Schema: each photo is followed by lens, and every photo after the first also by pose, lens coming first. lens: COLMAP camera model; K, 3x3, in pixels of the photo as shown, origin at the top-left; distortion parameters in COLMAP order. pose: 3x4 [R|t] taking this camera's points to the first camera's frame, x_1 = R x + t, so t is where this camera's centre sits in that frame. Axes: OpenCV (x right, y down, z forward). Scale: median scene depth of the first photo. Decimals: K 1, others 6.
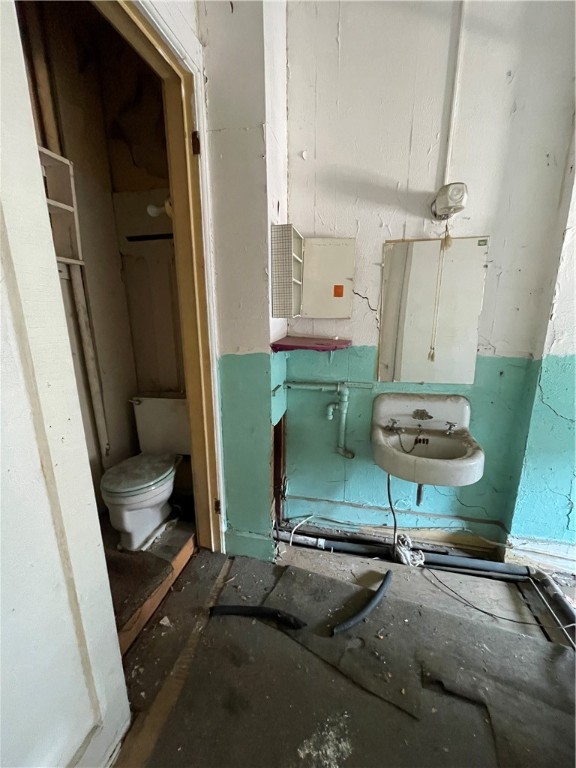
lens RADIAL K [[309.8, 0, 286.0], [0, 309.8, 385.8], [0, 0, 1]] dist [-0.003556, 0.000152]
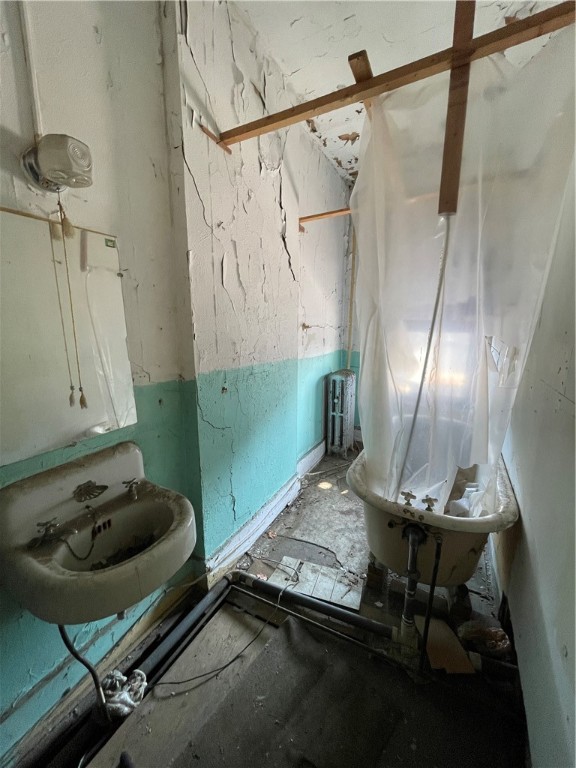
lens RADIAL K [[309.8, 0, 288.6], [0, 309.8, 382.1], [0, 0, 1]] dist [-0.003556, 0.000152]
pose [[0.266783, -0.169901, 0.948662, -0.026601], [0.223213, 0.968466, 0.110676, -0.109506], [-0.937551, 0.182227, 0.296294, 0.395759]]
